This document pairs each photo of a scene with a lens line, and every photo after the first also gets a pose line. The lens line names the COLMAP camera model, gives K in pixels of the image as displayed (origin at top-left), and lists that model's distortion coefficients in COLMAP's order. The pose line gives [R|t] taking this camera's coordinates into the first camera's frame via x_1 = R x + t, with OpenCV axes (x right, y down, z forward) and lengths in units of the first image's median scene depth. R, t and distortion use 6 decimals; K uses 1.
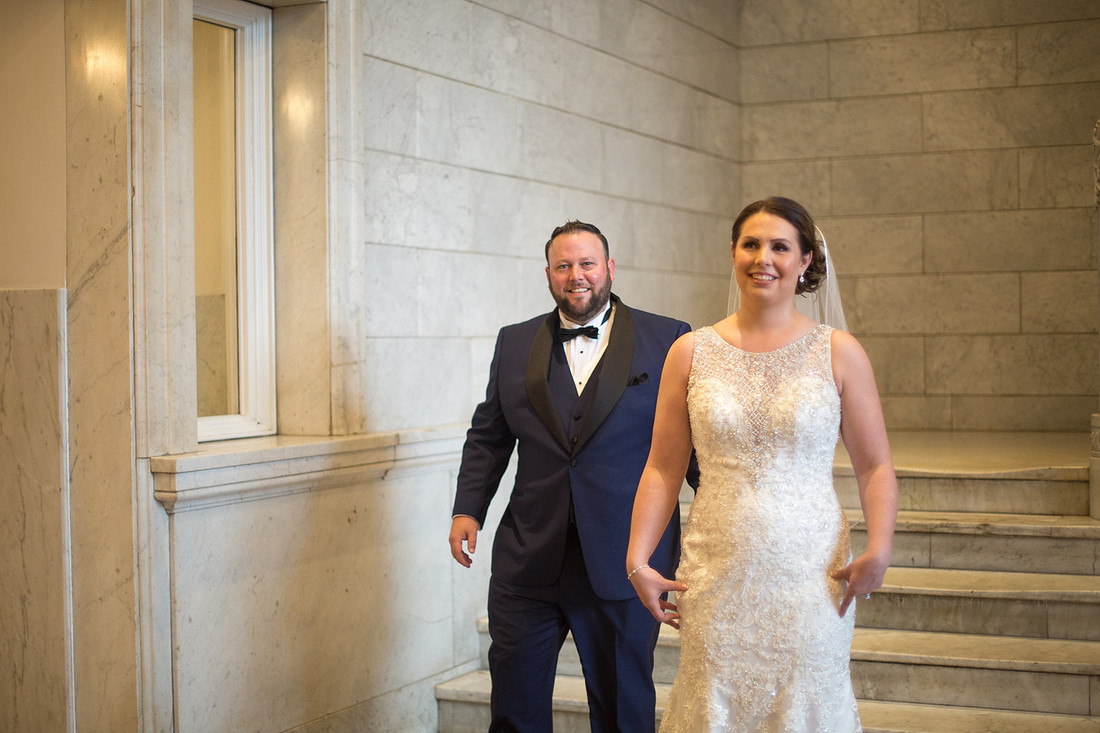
lens RADIAL K [[1606.5, 0, 550.0], [0, 1606.5, 366.5], [0, 0, 1]] dist [-0.162506, 0.173386]
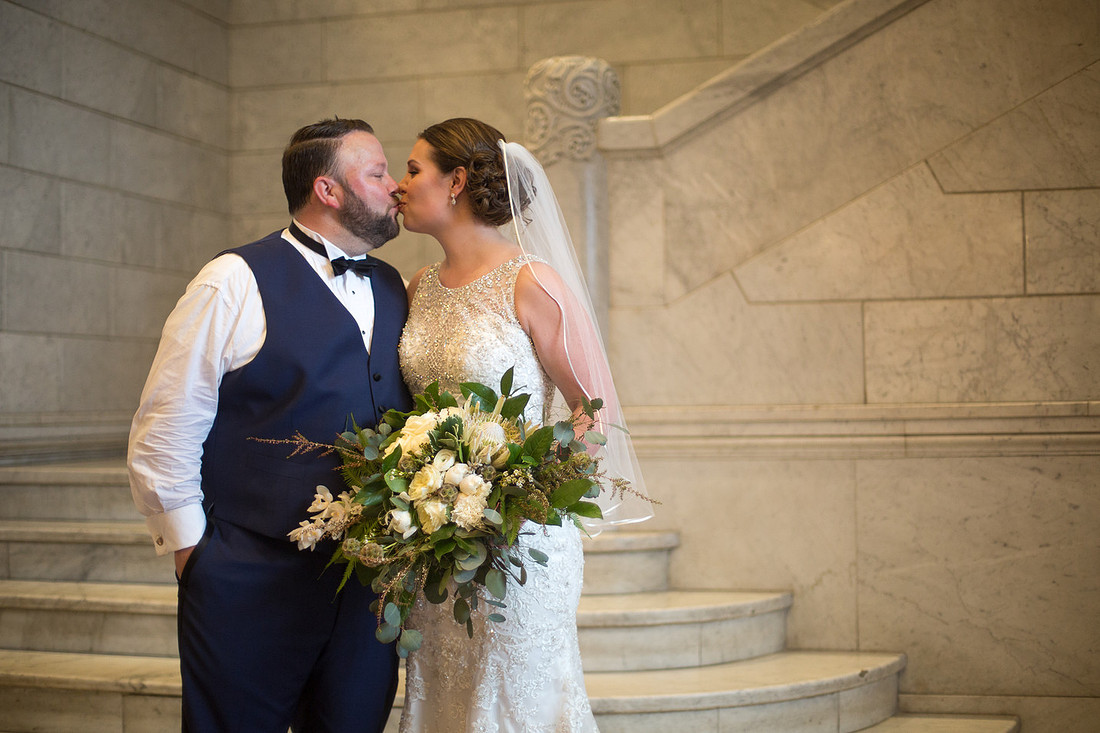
lens RADIAL K [[1606.5, 0, 550.0], [0, 1606.5, 366.5], [0, 0, 1]] dist [-0.162506, 0.173386]
pose [[0.981268, 0.006071, 0.192550, 0.194315], [0.000937, 0.999341, -0.036285, 0.039776], [-0.192643, 0.035785, 0.980616, 0.139424]]
